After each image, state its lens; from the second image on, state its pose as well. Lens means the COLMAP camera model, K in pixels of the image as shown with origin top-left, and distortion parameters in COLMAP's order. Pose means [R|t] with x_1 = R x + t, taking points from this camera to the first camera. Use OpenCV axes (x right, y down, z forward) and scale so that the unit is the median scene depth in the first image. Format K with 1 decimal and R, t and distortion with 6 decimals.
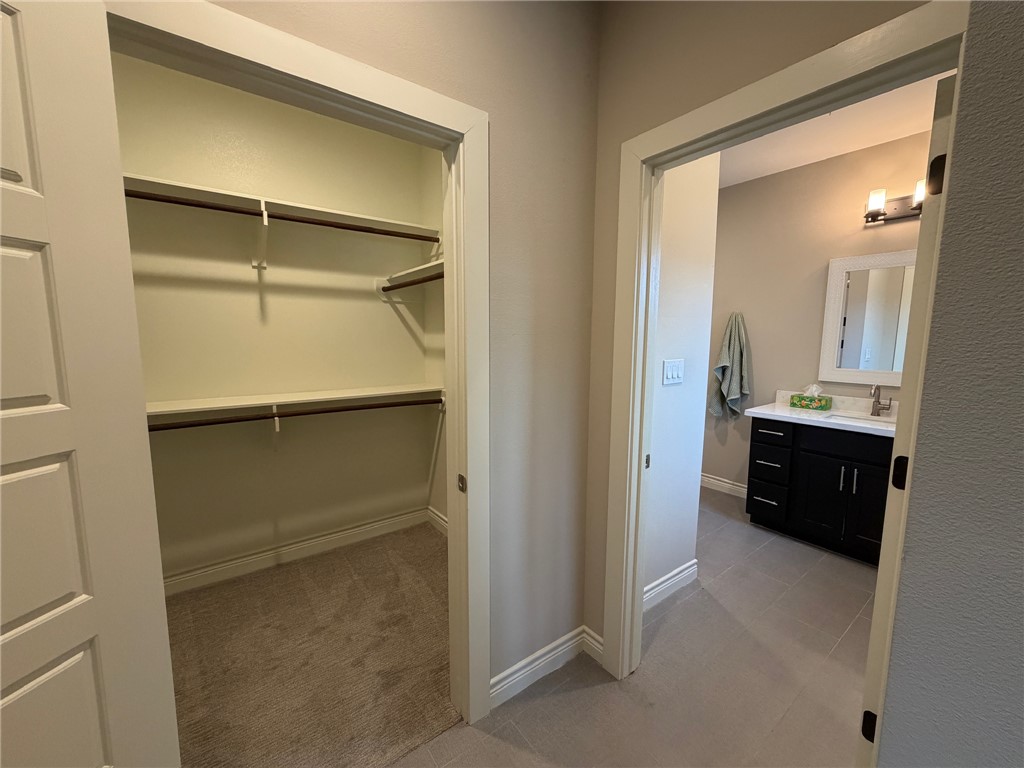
lens RADIAL K [[410.3, 0, 511.6], [0, 410.3, 385.8], [0, 0, 1]] dist [-0.000808, -0.001017]
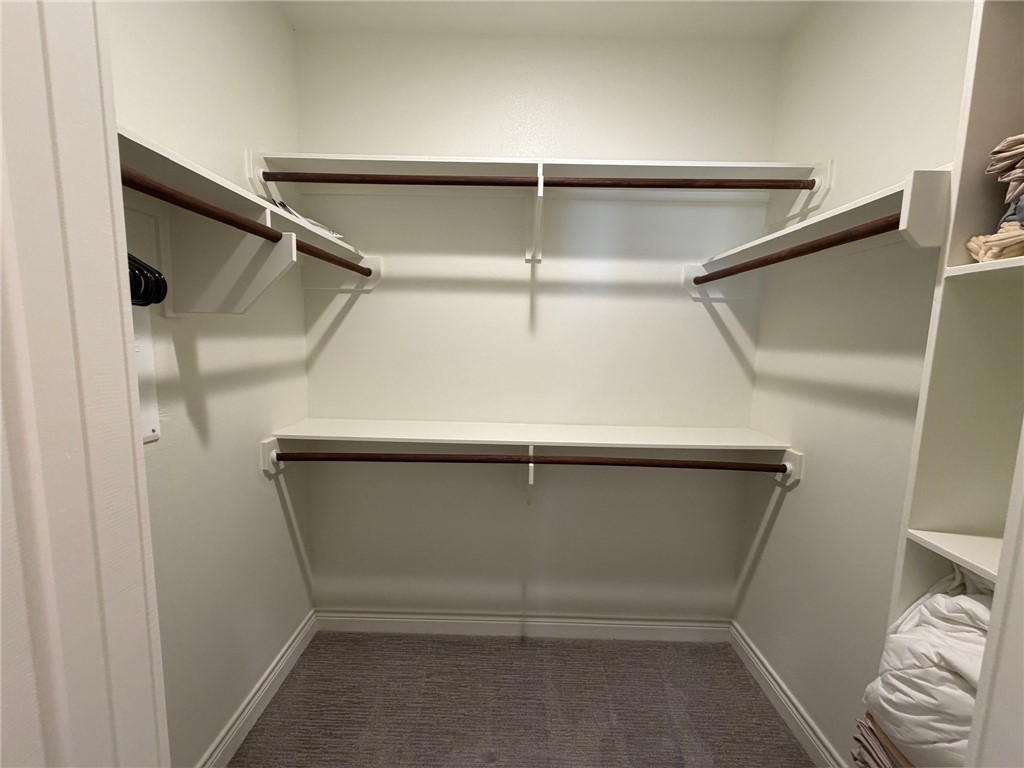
lens RADIAL K [[410.3, 0, 514.0], [0, 410.3, 379.2], [0, 0, 1]] dist [-0.000808, -0.001017]
pose [[0.799139, 0.078260, -0.596031, -0.152706], [-0.087941, 0.996042, 0.012873, -0.067462], [0.594679, 0.042128, 0.802858, 0.337922]]
